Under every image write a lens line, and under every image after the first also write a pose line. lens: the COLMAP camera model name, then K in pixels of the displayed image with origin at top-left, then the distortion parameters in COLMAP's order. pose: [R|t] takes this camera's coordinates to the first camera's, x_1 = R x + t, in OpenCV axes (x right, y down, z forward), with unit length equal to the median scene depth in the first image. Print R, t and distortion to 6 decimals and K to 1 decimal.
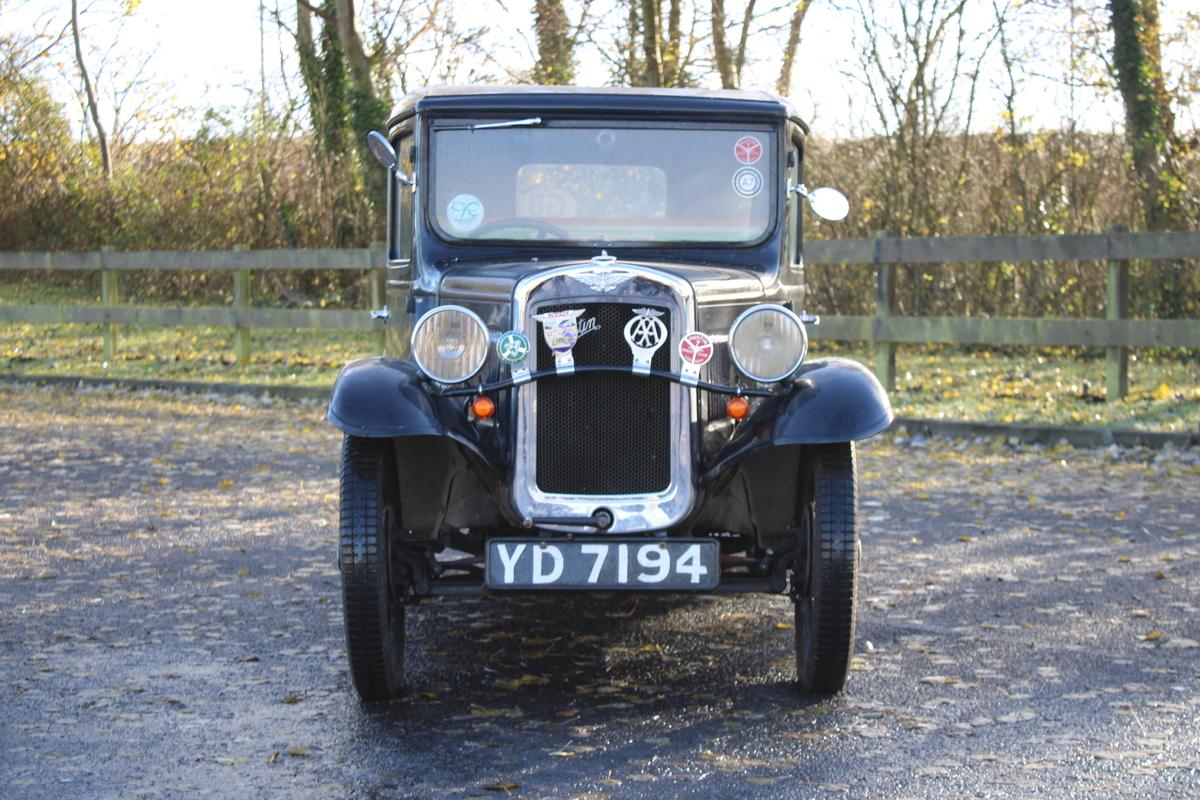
lens RADIAL K [[2091.2, 0, 600.0], [0, 2091.2, 400.0], [0, 0, 1]] dist [0.024246, -0.132750]
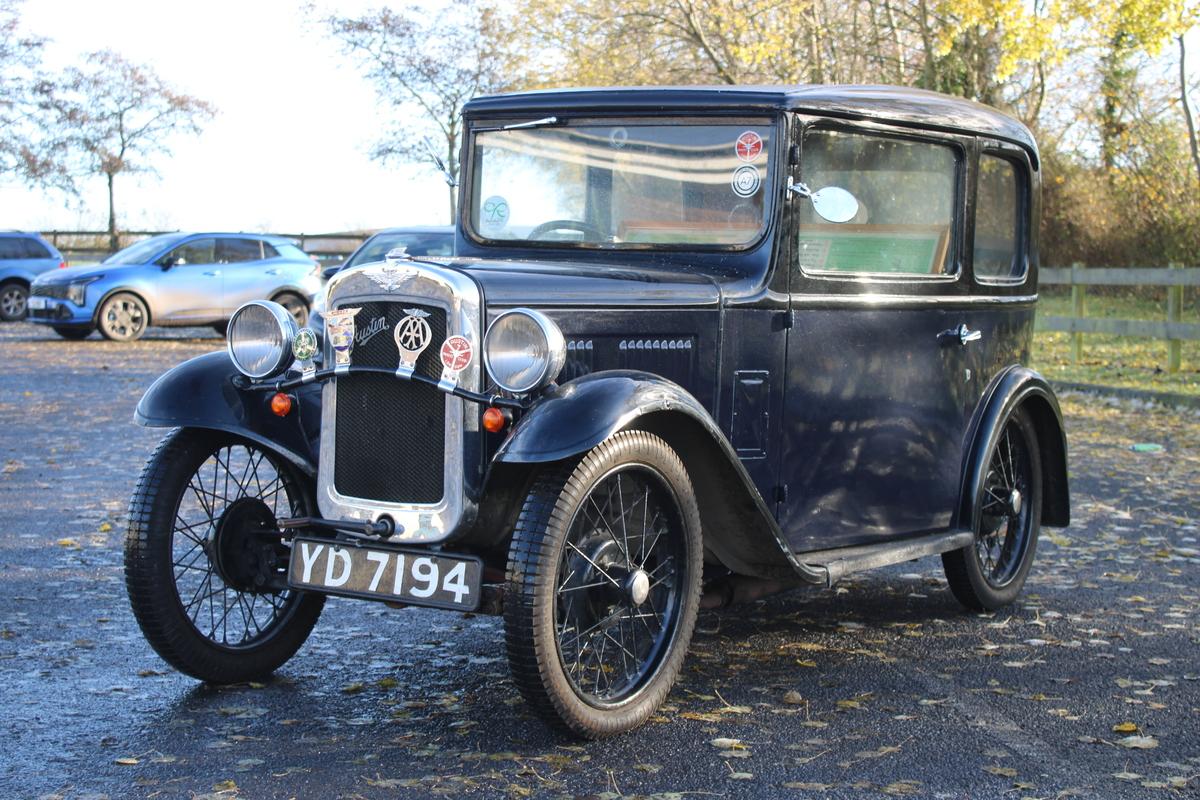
lens RADIAL K [[1823.7, 0, 600.0], [0, 1823.7, 400.0], [0, 0, 1]] dist [0.003310, -0.011152]
pose [[0.870752, 0.051994, -0.488966, 0.496004], [-0.051425, 0.998570, 0.014604, -0.018591], [0.489026, 0.012429, 0.872181, 0.316061]]
